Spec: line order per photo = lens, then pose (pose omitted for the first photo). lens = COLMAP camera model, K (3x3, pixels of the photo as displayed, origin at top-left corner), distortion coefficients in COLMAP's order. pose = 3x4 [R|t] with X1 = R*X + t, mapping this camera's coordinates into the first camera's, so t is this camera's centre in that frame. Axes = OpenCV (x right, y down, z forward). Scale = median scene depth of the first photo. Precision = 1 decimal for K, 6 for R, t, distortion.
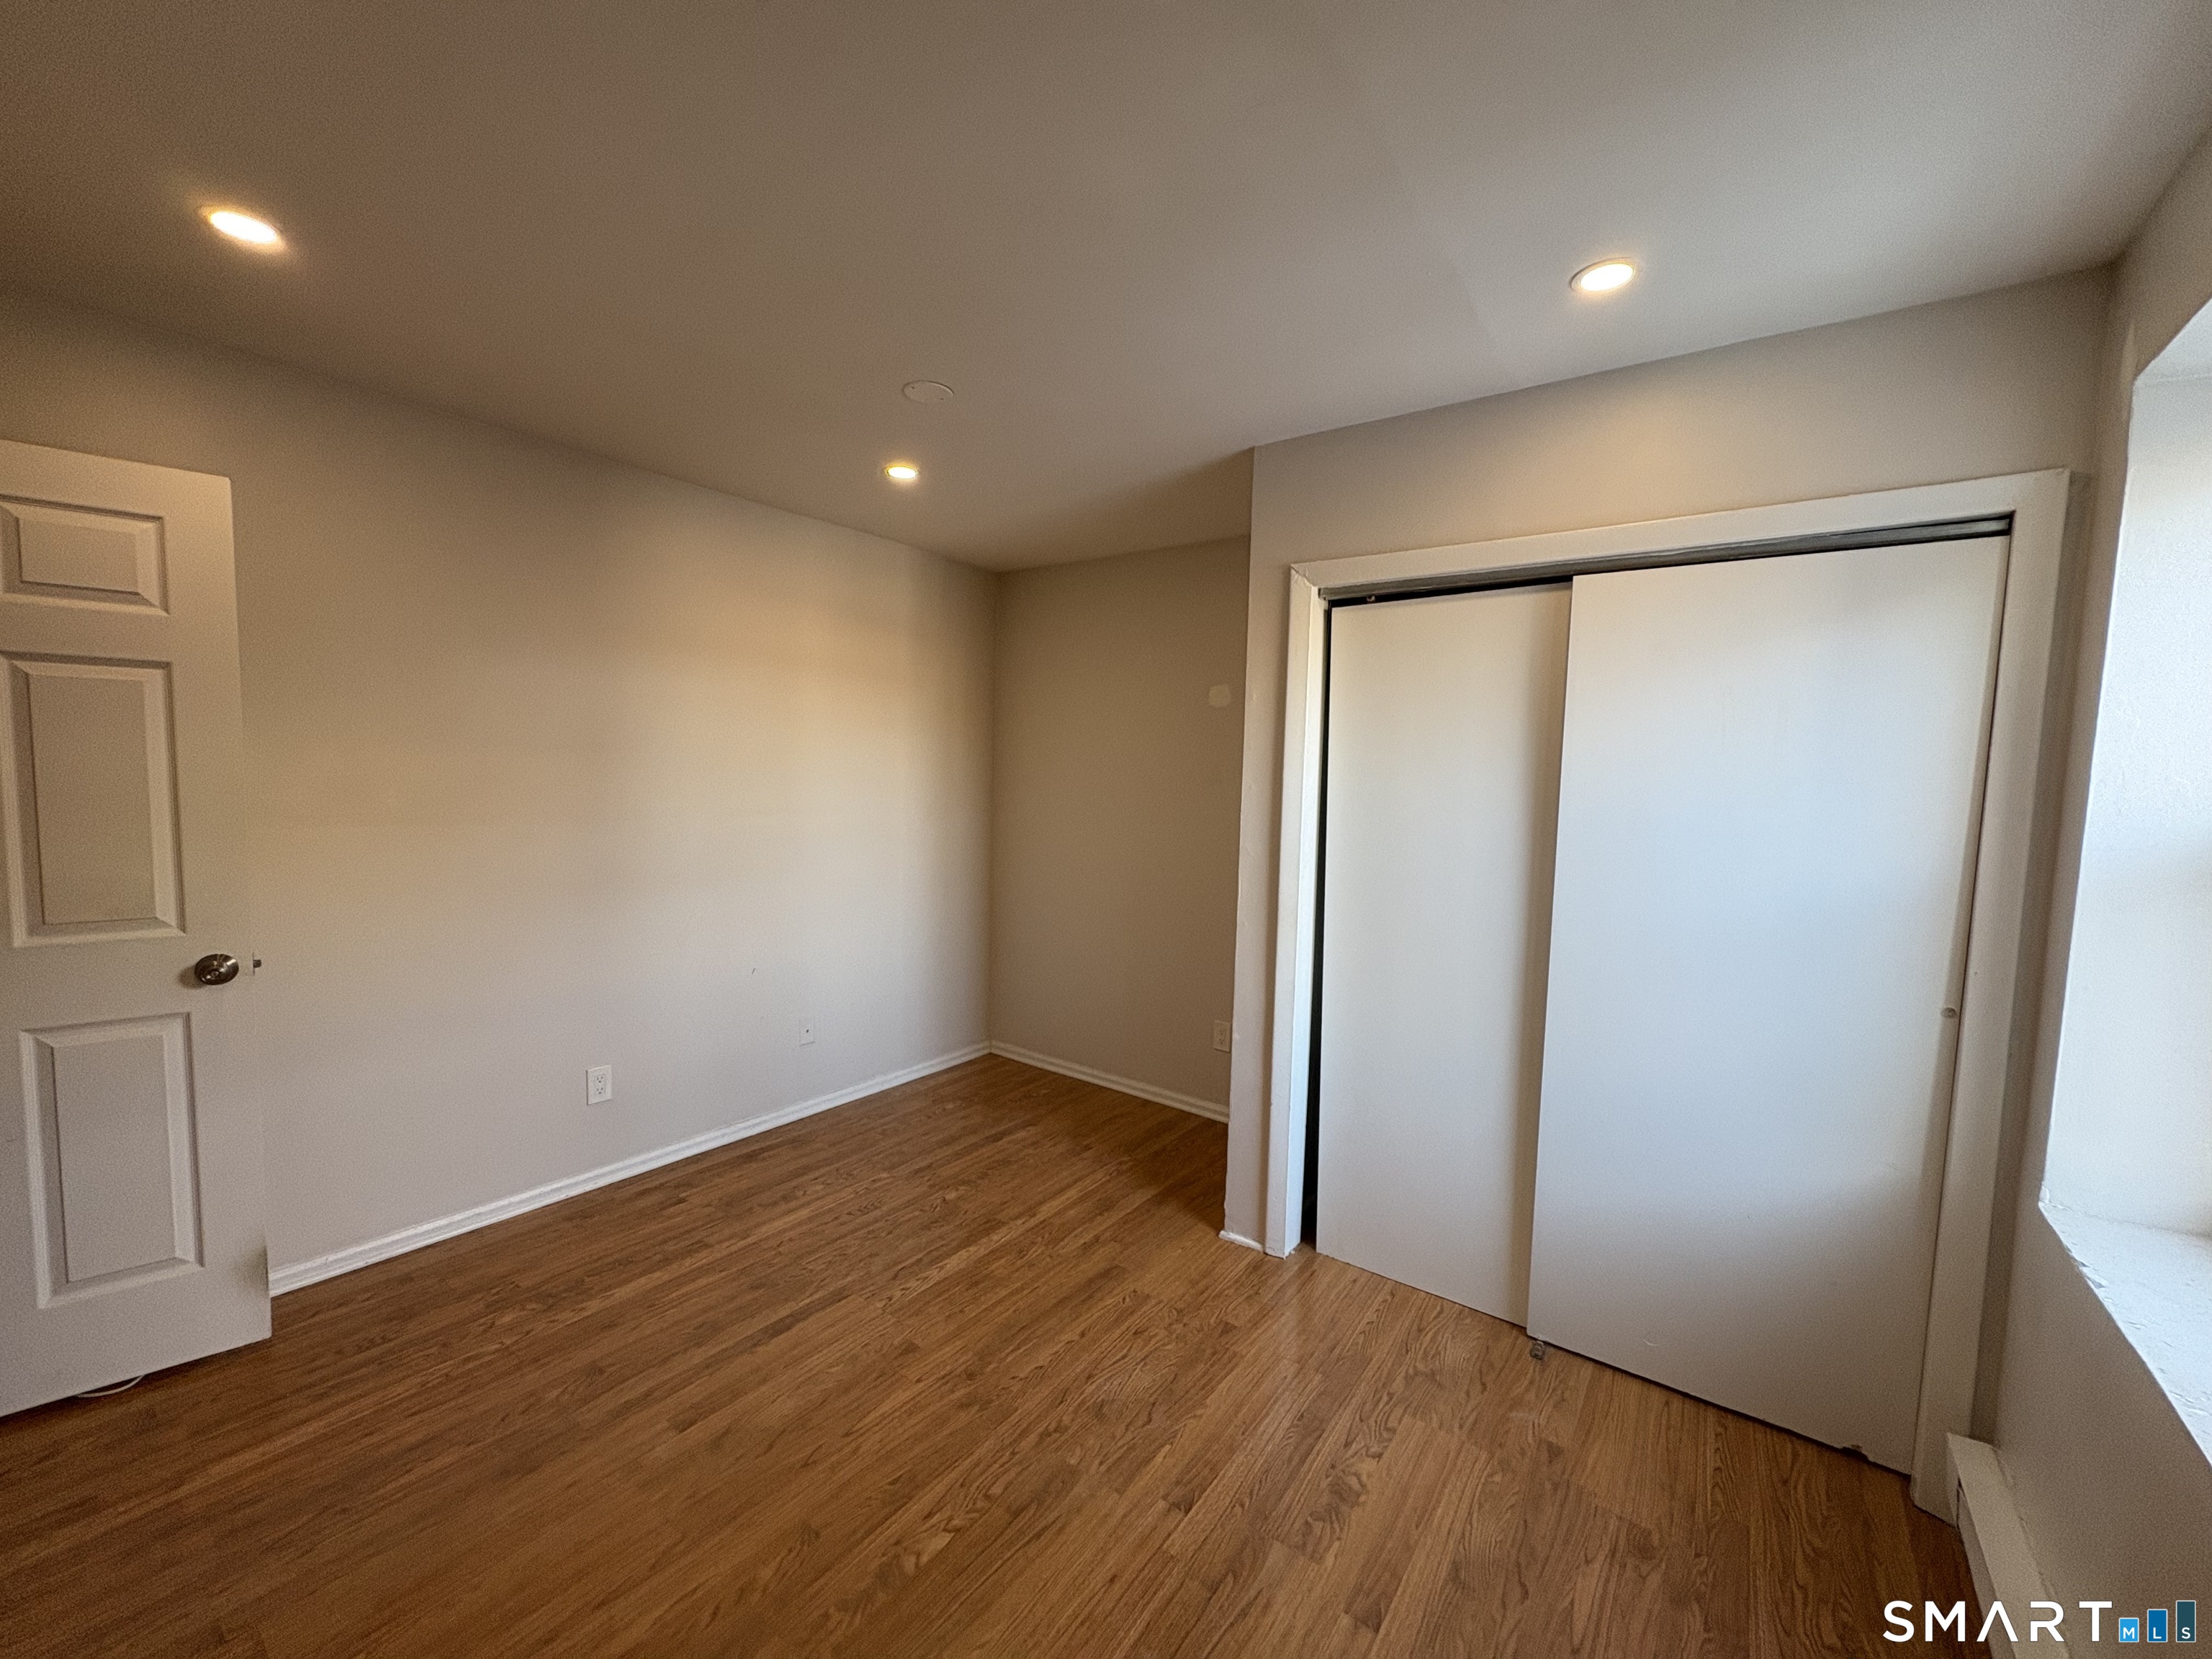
lens RADIAL K [[874.6, 0, 1120.7], [0, 874.6, 831.5], [0, 0, 1]] dist [-0.003959, 0.000856]
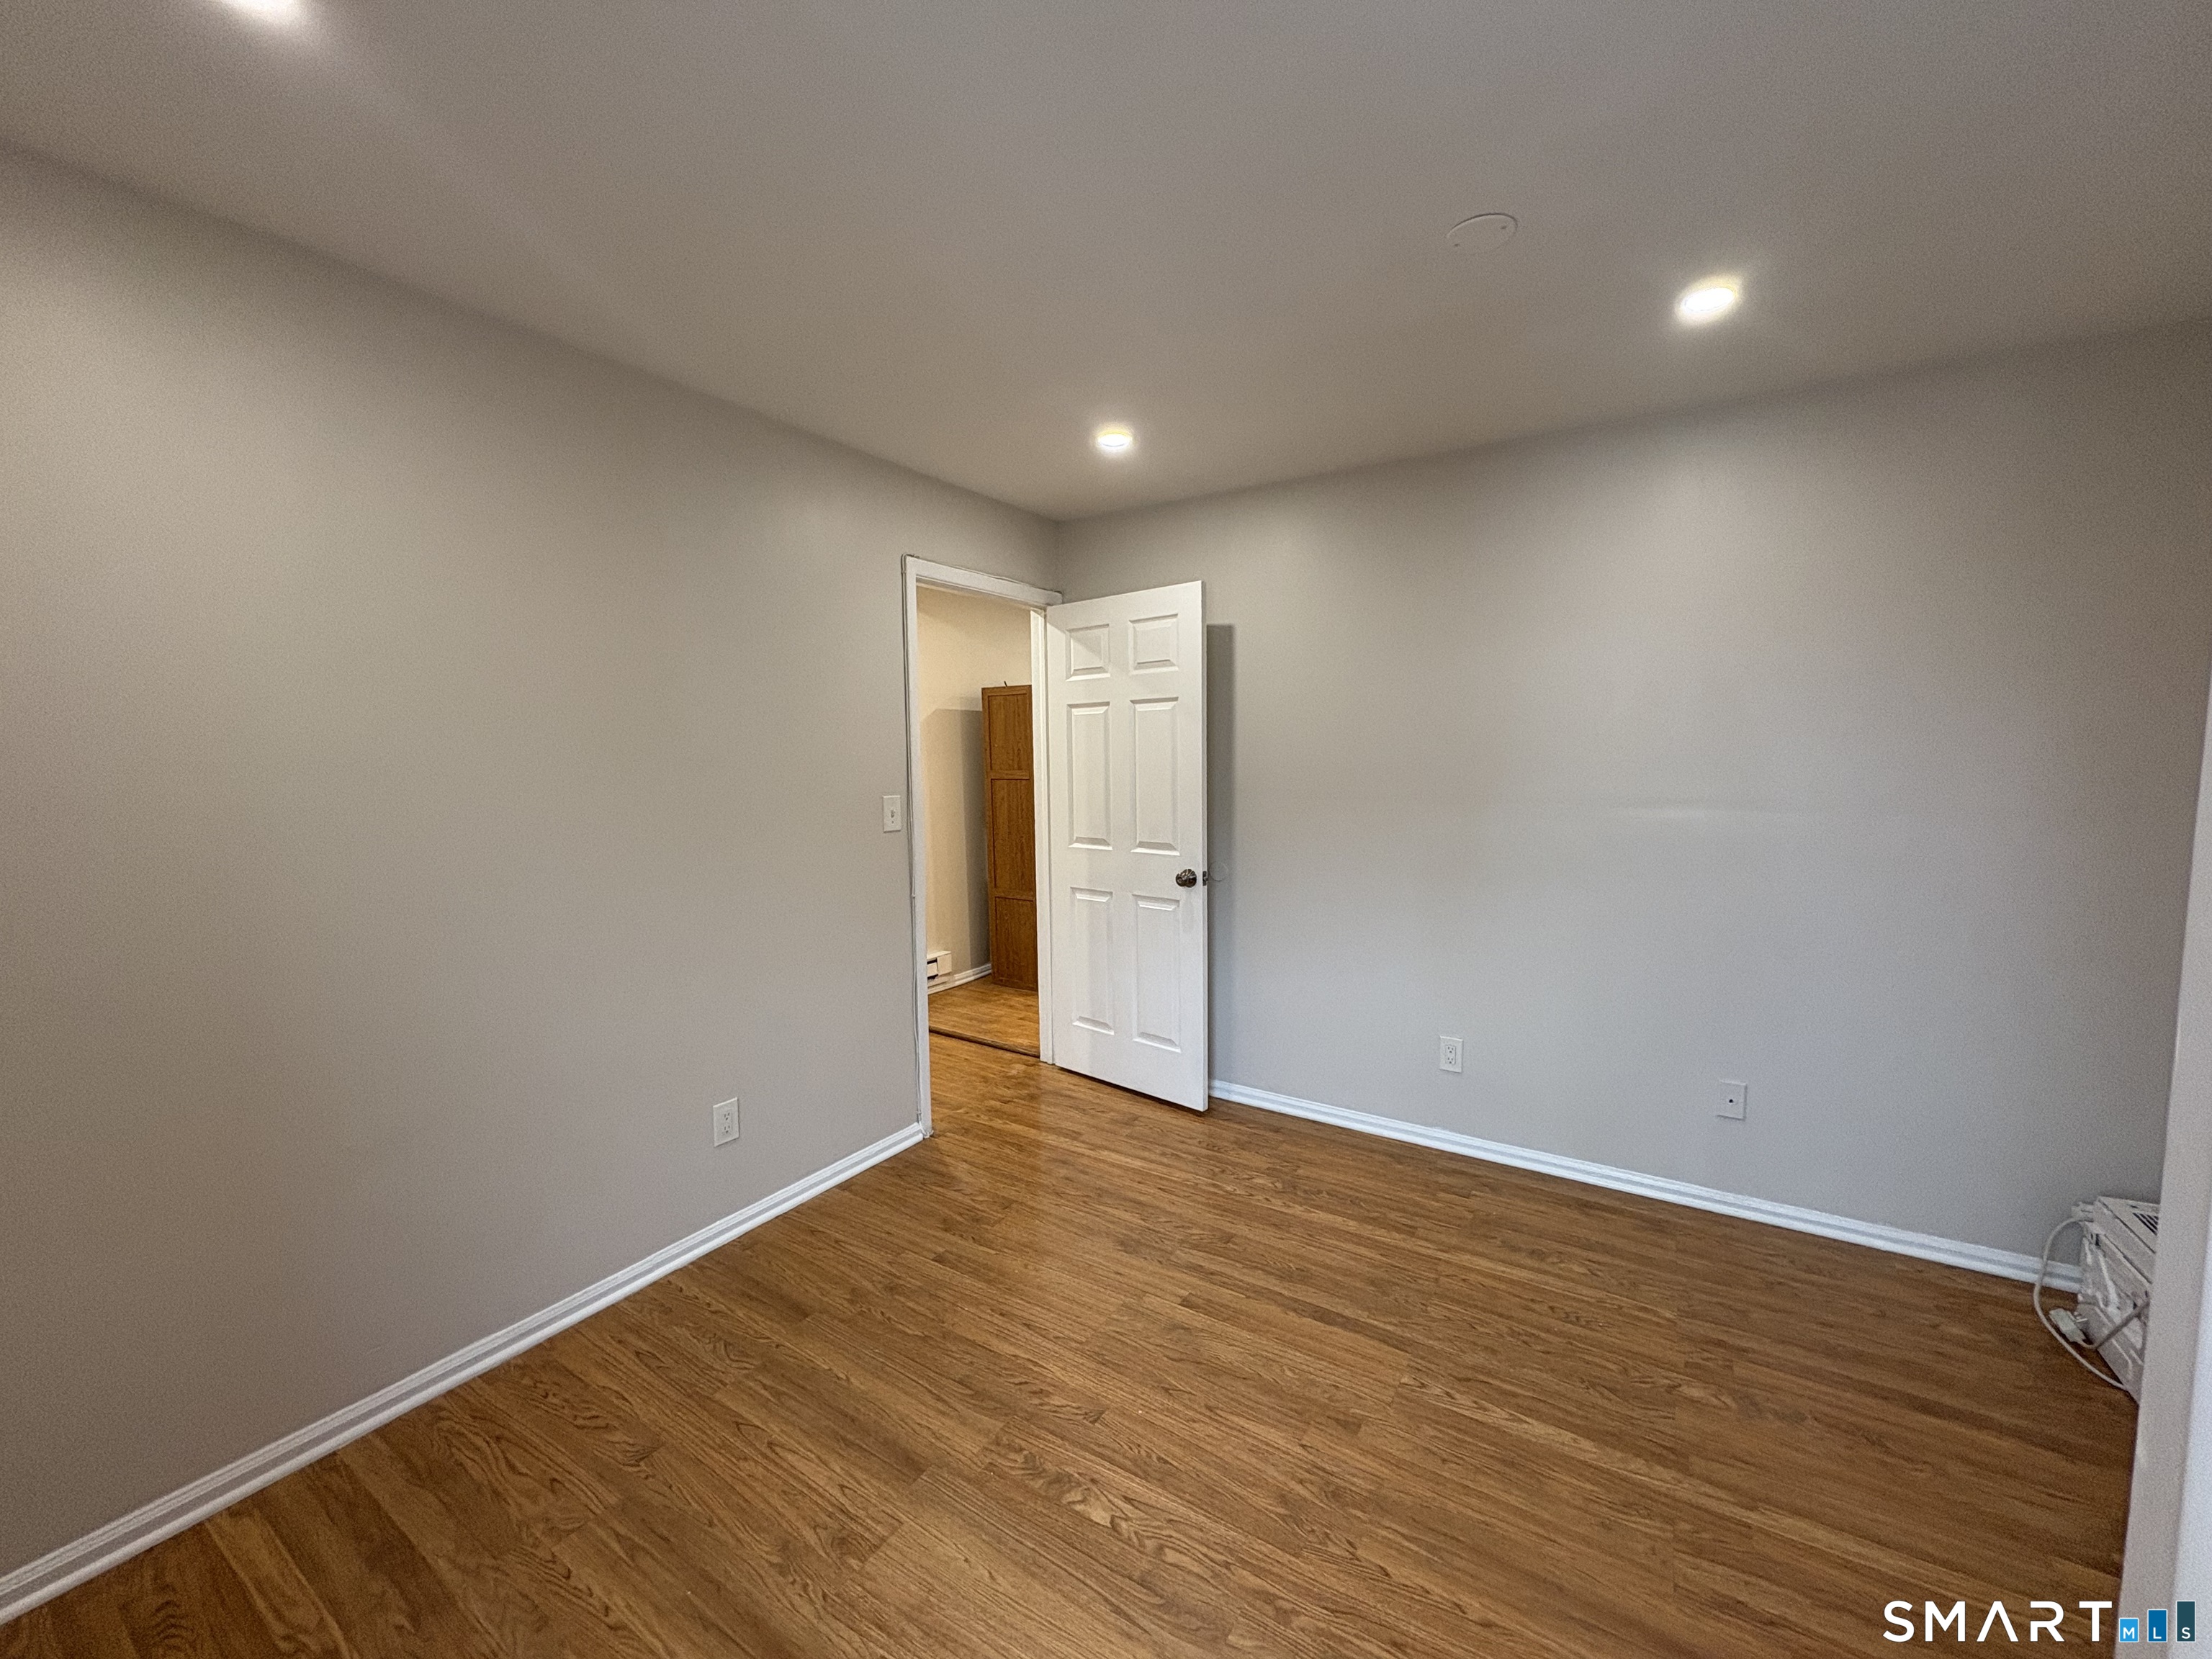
lens RADIAL K [[874.6, 0, 1089.9], [0, 874.6, 824.4], [0, 0, 1]] dist [-0.003959, 0.000856]
pose [[0.048640, 0.051839, -0.997470, 0.608271], [-0.057127, 0.997162, 0.049037, -0.017995], [0.997181, 0.054598, 0.051463, 0.730009]]
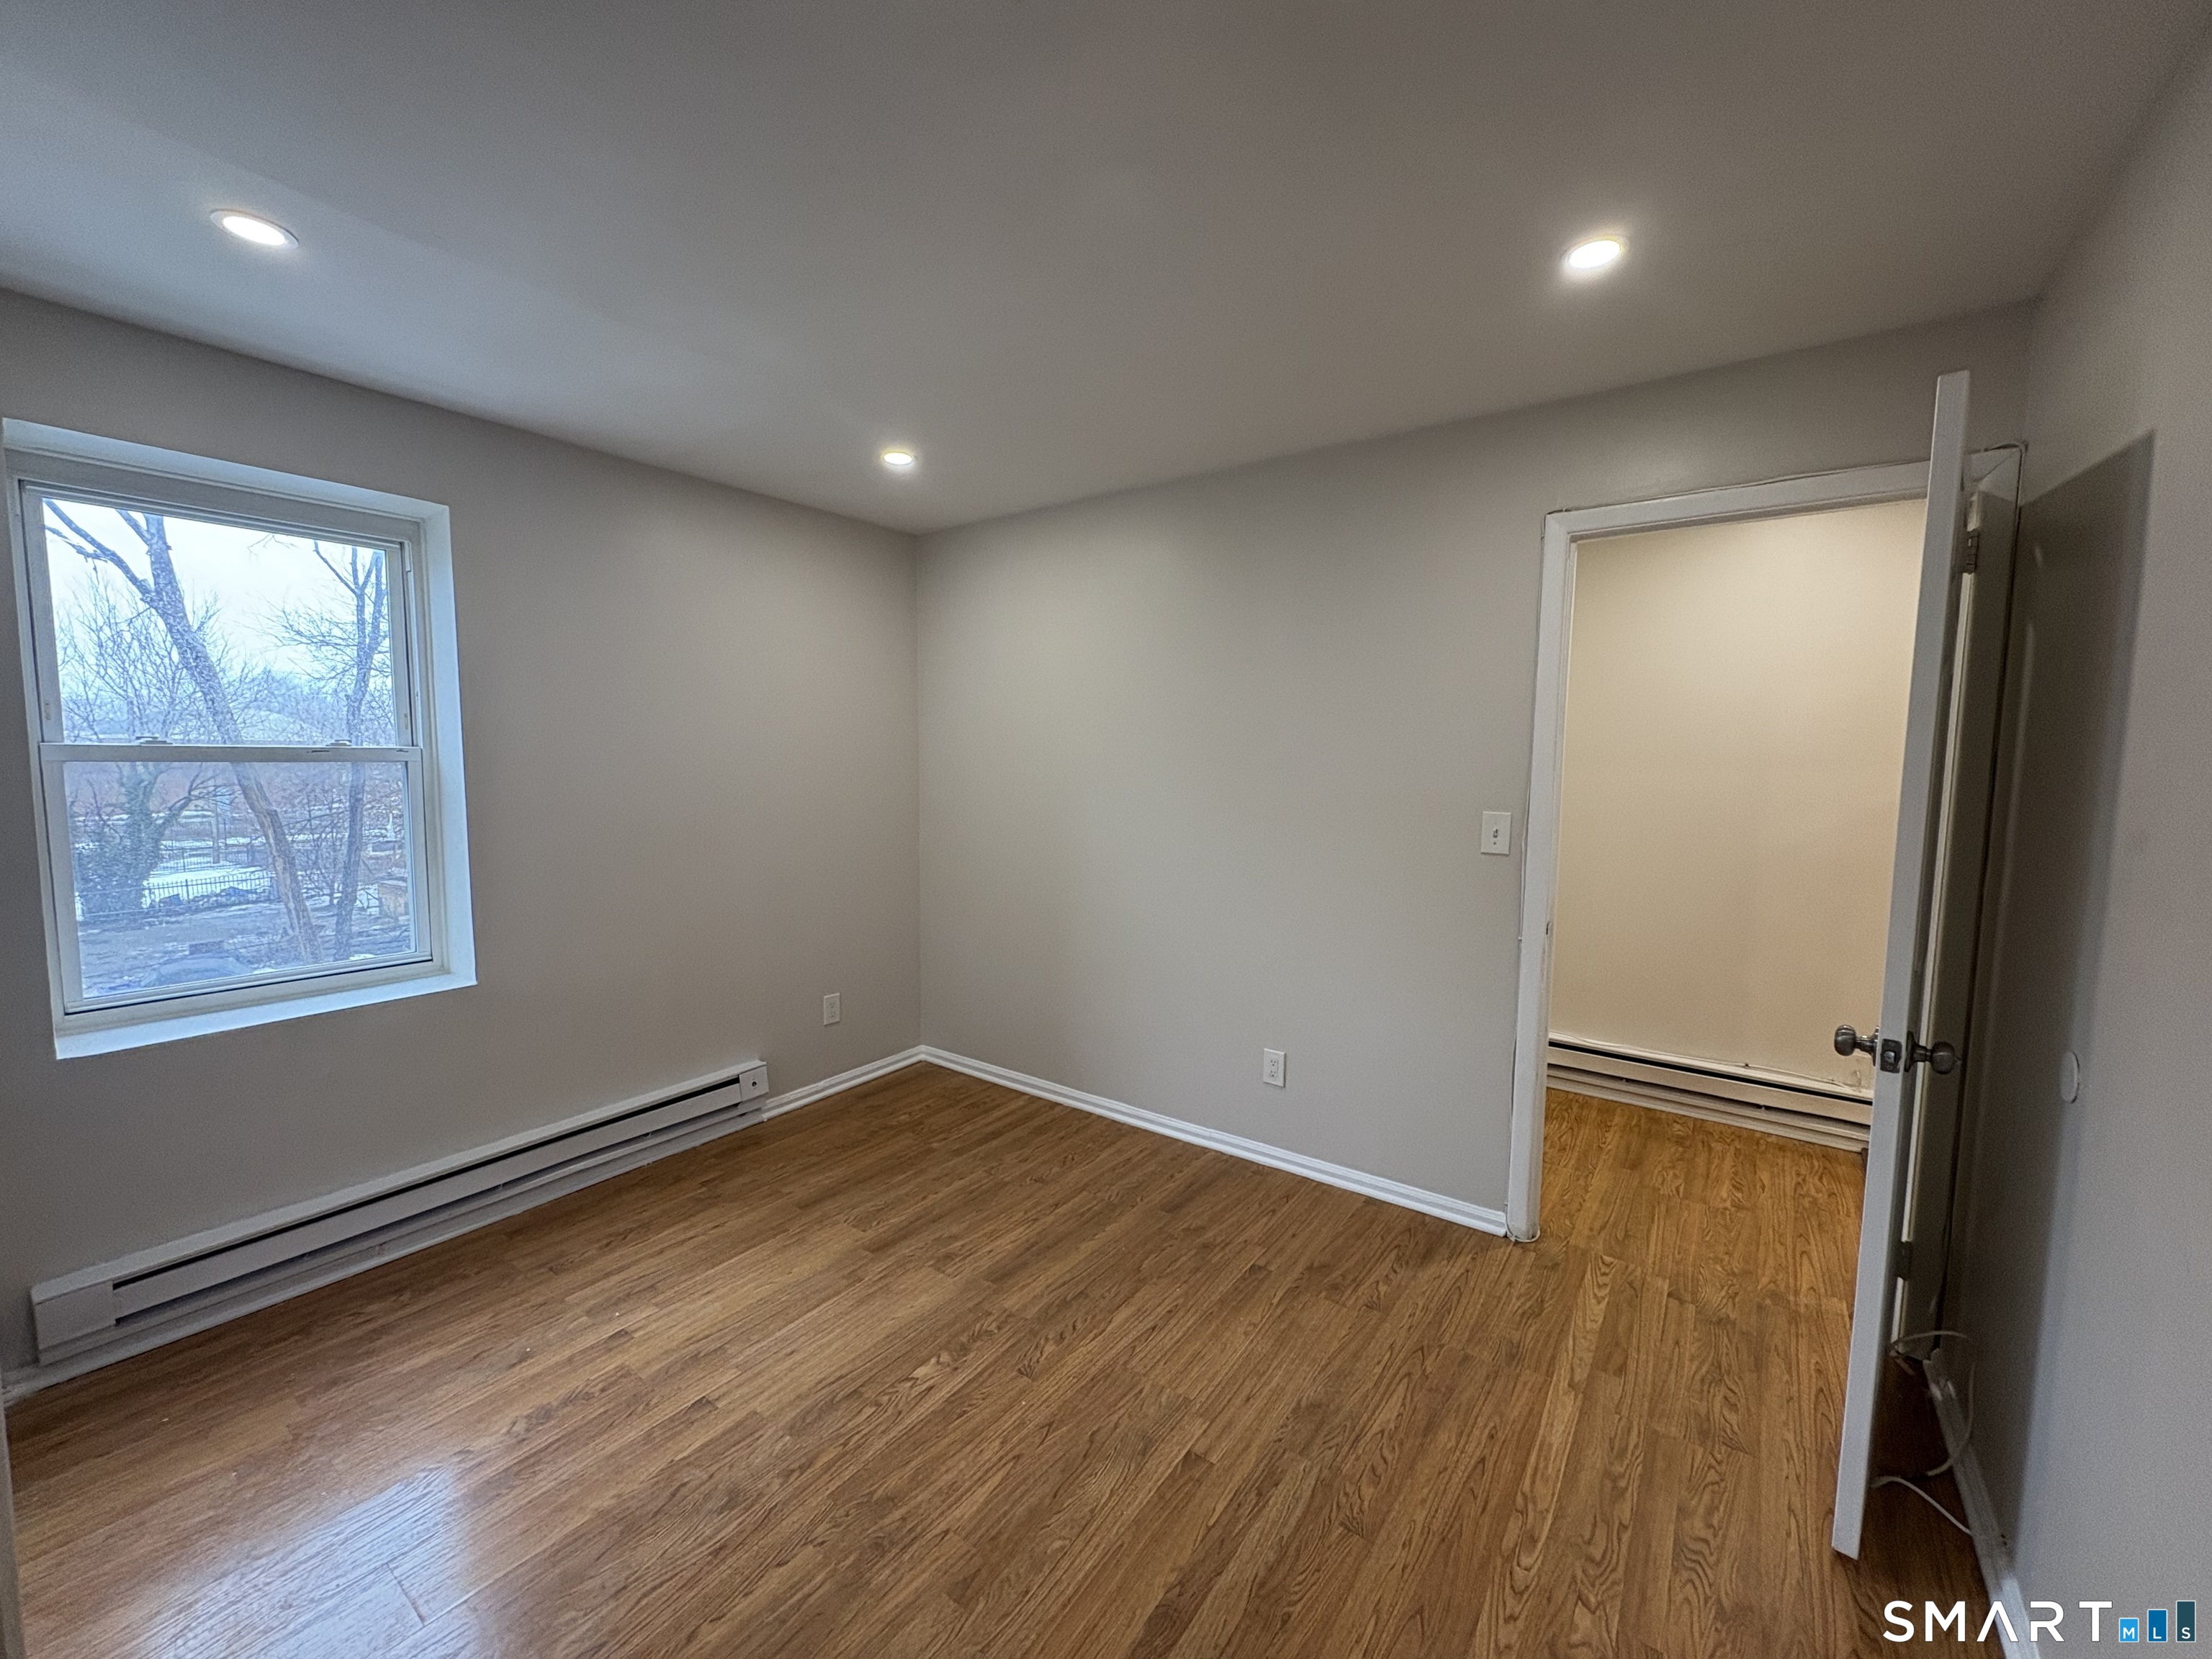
lens RADIAL K [[874.6, 0, 1127.5], [0, 874.6, 833.4], [0, 0, 1]] dist [-0.003959, 0.000856]
pose [[-0.999199, -0.035381, -0.018674, -0.368247], [-0.037871, 0.986958, 0.156459, -0.123956], [0.012895, 0.157041, -0.987508, 1.726359]]
